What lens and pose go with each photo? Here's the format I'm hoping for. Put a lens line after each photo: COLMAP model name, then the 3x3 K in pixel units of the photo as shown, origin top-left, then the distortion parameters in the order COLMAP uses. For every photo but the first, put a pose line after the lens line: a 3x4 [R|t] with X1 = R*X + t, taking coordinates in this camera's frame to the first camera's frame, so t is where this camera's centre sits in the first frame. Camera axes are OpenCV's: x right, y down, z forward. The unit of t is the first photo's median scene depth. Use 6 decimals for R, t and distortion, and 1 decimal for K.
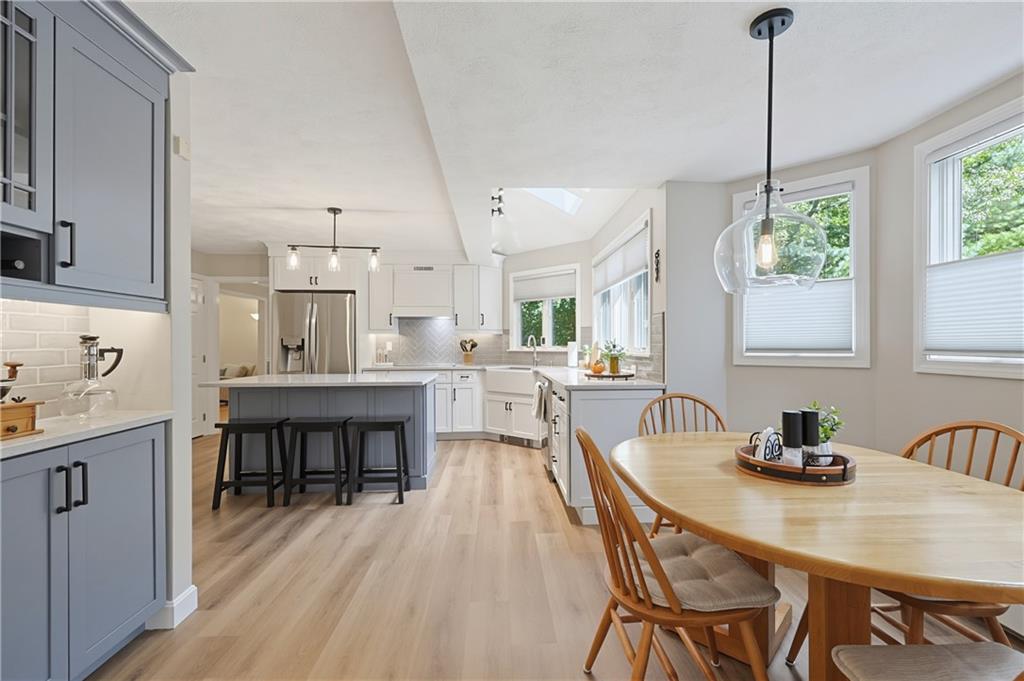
lens RADIAL K [[435.5, 0, 517.8], [0, 435.5, 345.3], [0, 0, 1]] dist [0.003286, -0.000301]
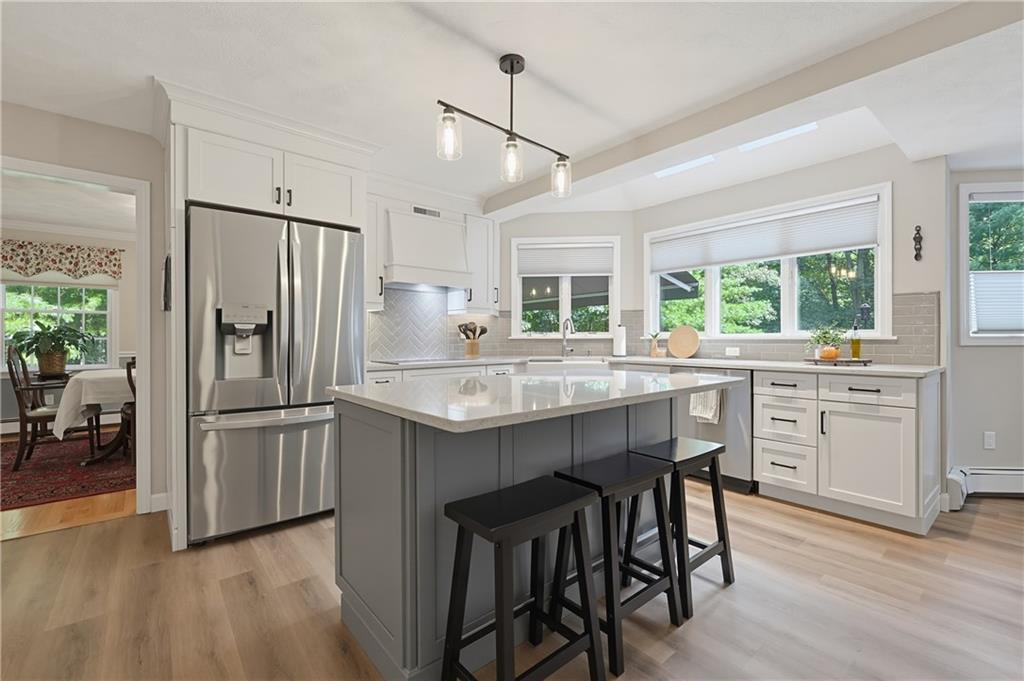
lens RADIAL K [[435.5, 0, 515.3], [0, 435.5, 340.2], [0, 0, 1]] dist [0.003286, -0.000301]
pose [[0.803990, -0.000964, 0.594642, -0.557944], [-0.000162, 0.999998, 0.001841, 0.016781], [-0.594642, -0.001576, 0.803989, 0.441978]]
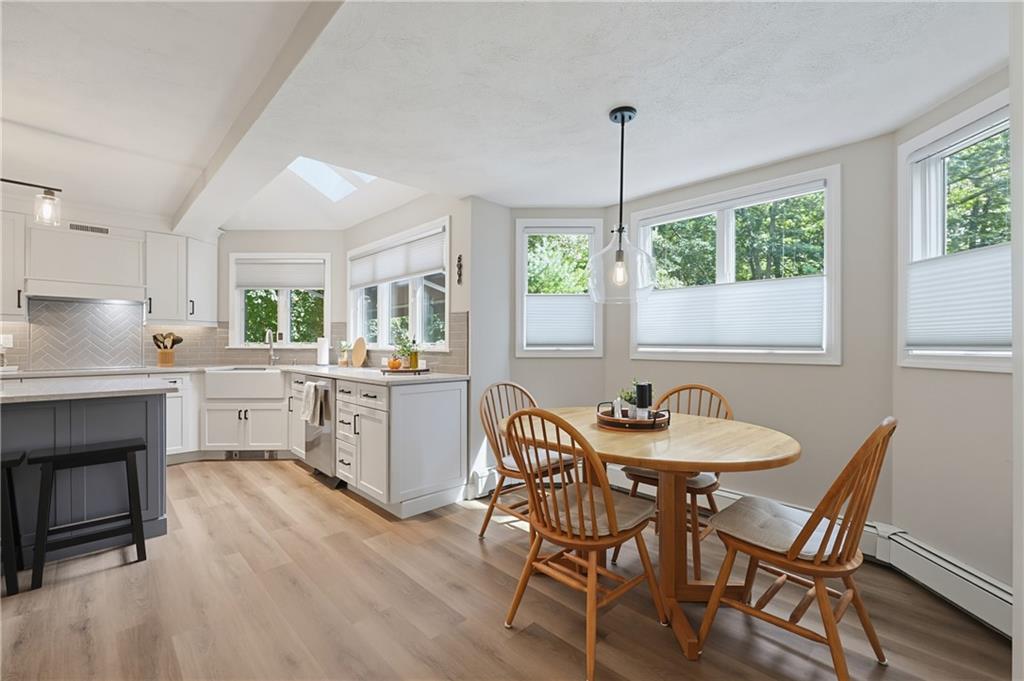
lens RADIAL K [[435.5, 0, 509.2], [0, 435.5, 344.1], [0, 0, 1]] dist [0.003286, -0.000301]
pose [[0.760525, 0.005544, 0.649286, -0.176952], [-0.004988, 0.999984, -0.002696, 0.005943], [-0.649290, -0.001188, 0.760540, 0.043688]]
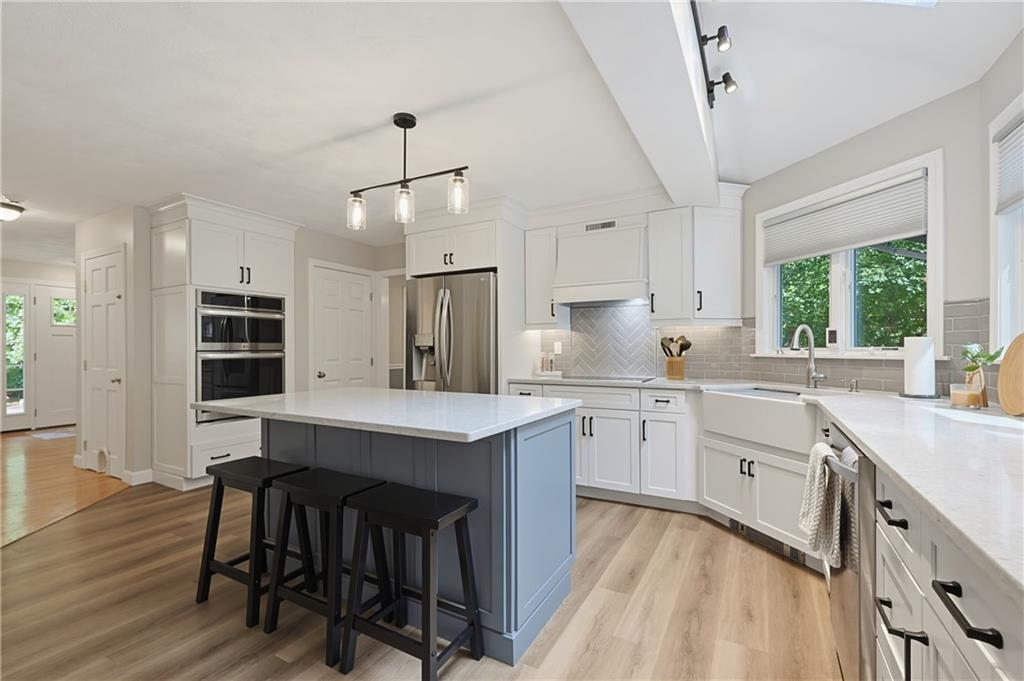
lens RADIAL K [[435.5, 0, 514.3], [0, 435.5, 349.0], [0, 0, 1]] dist [0.003286, -0.000301]
pose [[0.845595, 0.001141, -0.533823, 0.020039], [0.000416, 0.999996, 0.002797, 0.002658], [0.533824, -0.002587, 0.845592, 0.439463]]
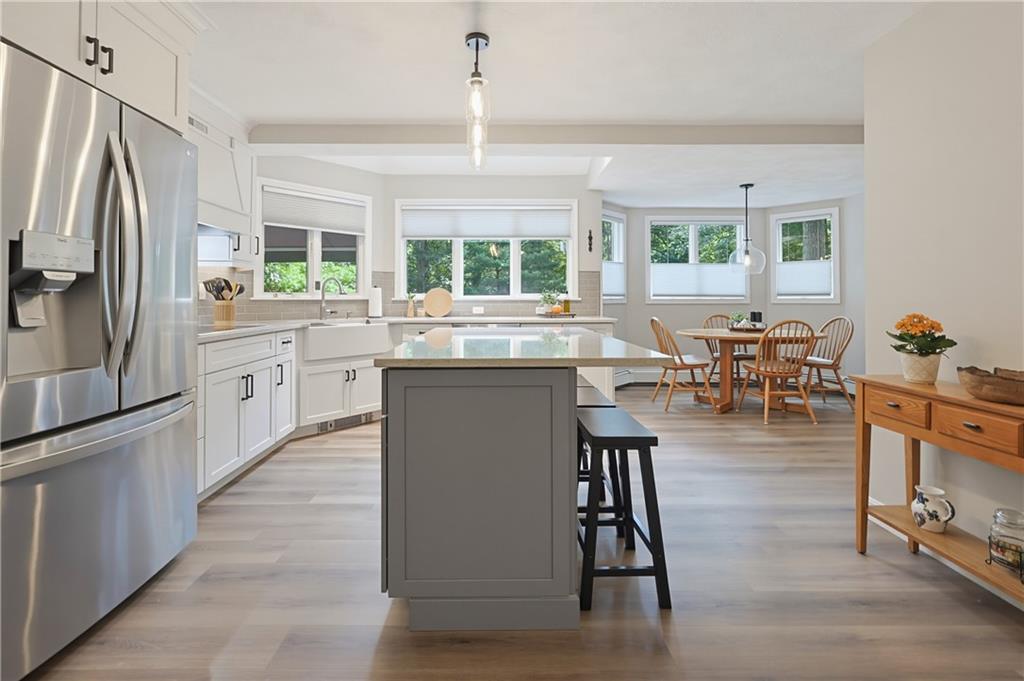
lens RADIAL K [[435.5, 0, 498.0], [0, 435.5, 316.9], [0, 0, 1]] dist [0.003286, -0.000301]
pose [[0.073912, -0.038052, 0.996539, -0.733273], [0.001550, 0.999275, 0.038042, 0.016814], [-0.997264, -0.001267, 0.073917, 0.708799]]
